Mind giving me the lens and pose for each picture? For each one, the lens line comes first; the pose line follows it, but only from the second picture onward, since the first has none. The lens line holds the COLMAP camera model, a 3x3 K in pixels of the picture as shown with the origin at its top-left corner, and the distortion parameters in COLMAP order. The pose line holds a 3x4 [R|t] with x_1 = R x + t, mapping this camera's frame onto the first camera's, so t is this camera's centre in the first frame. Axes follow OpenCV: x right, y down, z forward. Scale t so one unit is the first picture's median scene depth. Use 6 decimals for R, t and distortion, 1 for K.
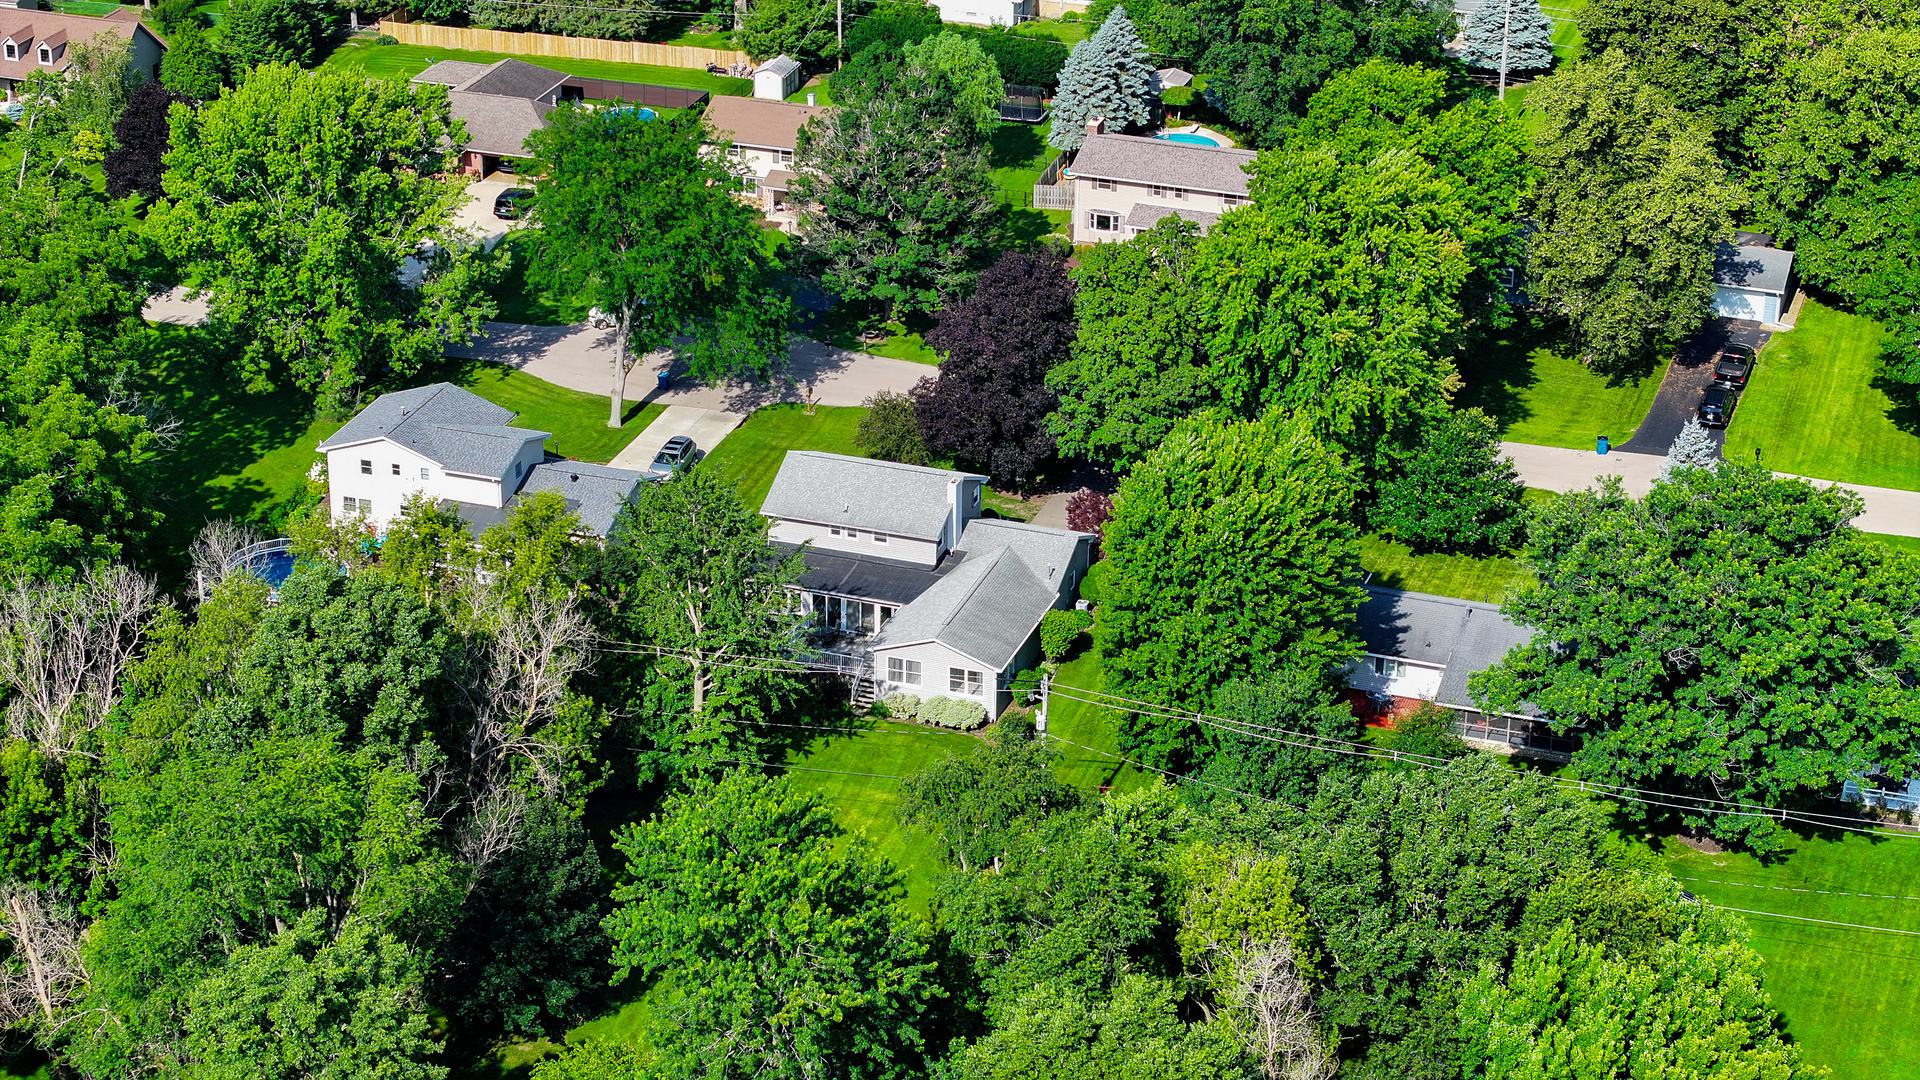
lens RADIAL K [[3905.0, 0, 960.1], [0, 3905.0, 540.6], [0, 0, 1]] dist [-0.160365, 0.000000]
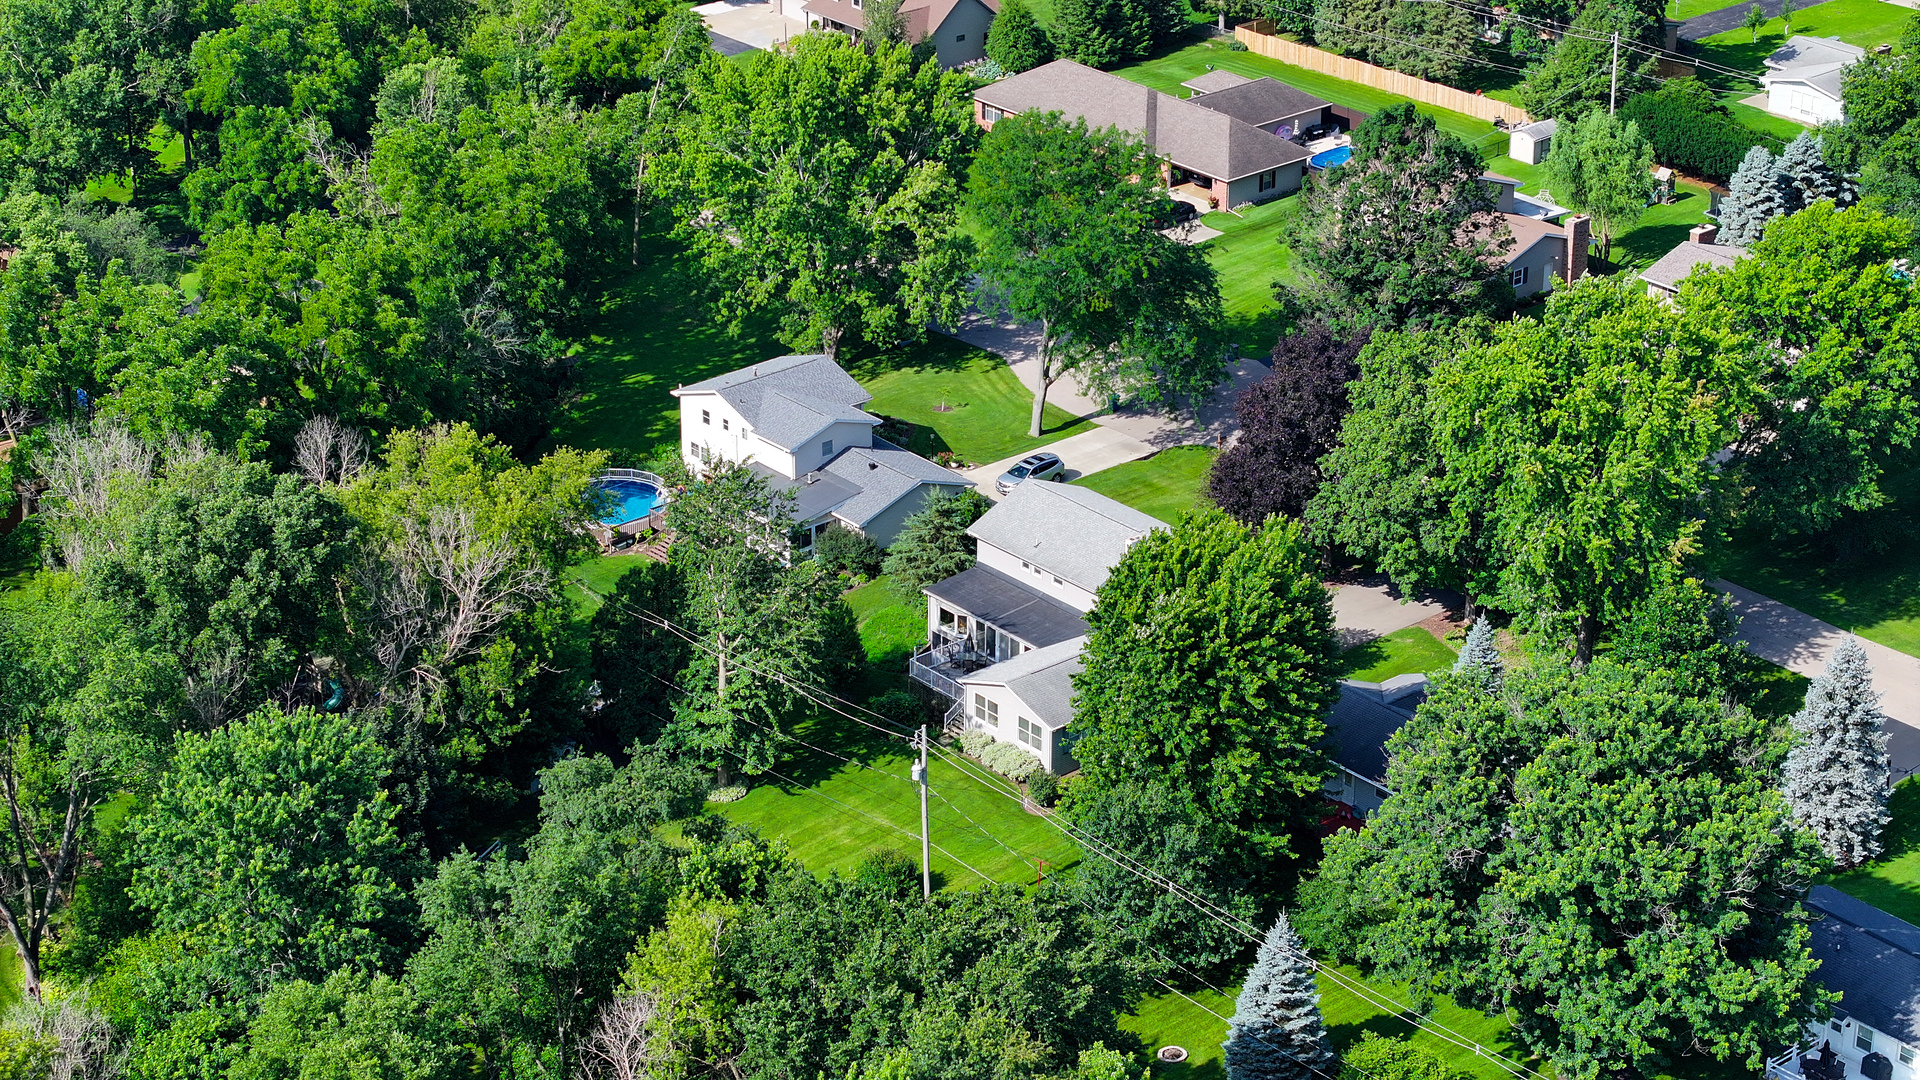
lens RADIAL K [[3905.0, 0, 960.3], [0, 3905.0, 539.4], [0, 0, 1]] dist [-0.160365, 0.000000]
pose [[0.857735, 0.201507, -0.472954, 0.370920], [-0.204872, 0.977752, 0.045031, -0.043851], [0.471506, 0.058270, 0.879936, 0.108413]]
